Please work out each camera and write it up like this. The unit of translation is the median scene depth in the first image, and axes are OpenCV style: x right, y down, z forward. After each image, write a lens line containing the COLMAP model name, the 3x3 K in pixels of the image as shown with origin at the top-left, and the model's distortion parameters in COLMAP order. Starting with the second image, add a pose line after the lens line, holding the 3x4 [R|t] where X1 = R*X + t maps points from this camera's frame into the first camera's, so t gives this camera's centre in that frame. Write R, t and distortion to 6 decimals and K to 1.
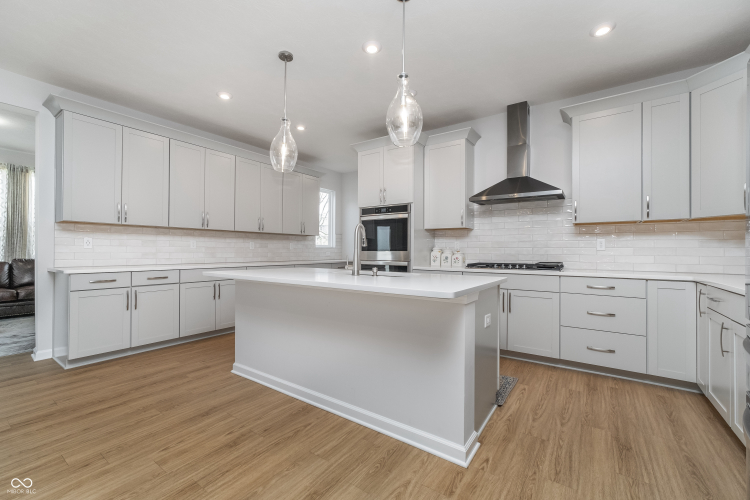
lens RADIAL K [[312.3, 0, 377.2], [0, 312.3, 248.7], [0, 0, 1]] dist [0.000505, 0.000383]
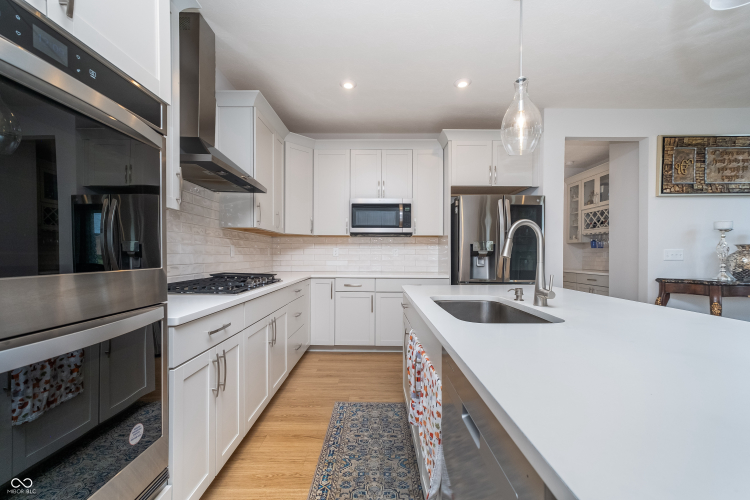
lens RADIAL K [[314.9, 0, 375.0], [0, 314.9, 250.0], [0, 0, 1]] dist [-0.001232, 0.000048]
pose [[-0.563001, 0.009495, 0.826402, -0.356383], [-0.010099, 0.999780, -0.018367, -0.003672], [-0.826394, -0.018686, -0.562781, 1.387623]]
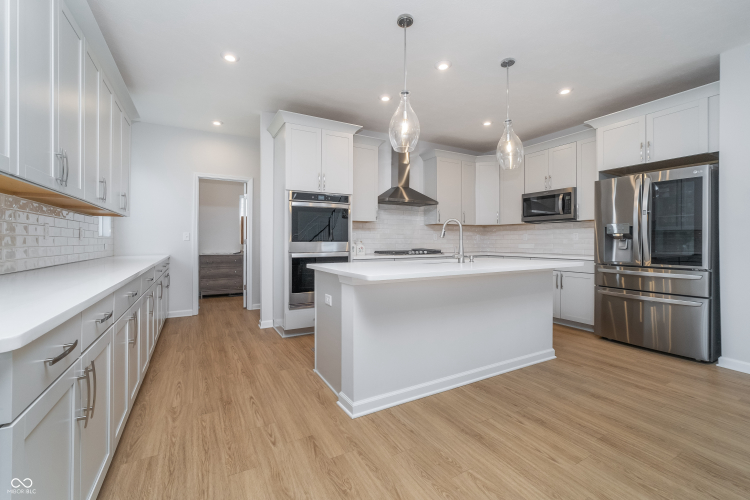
lens RADIAL K [[315.6, 0, 372.9], [0, 315.6, 237.6], [0, 0, 1]] dist [0.006356, 0.000207]
pose [[0.443130, 0.006501, 0.896434, -1.103930], [-0.003356, 0.999979, -0.005593, -0.000245], [-0.896451, -0.000530, 0.443143, 0.669202]]
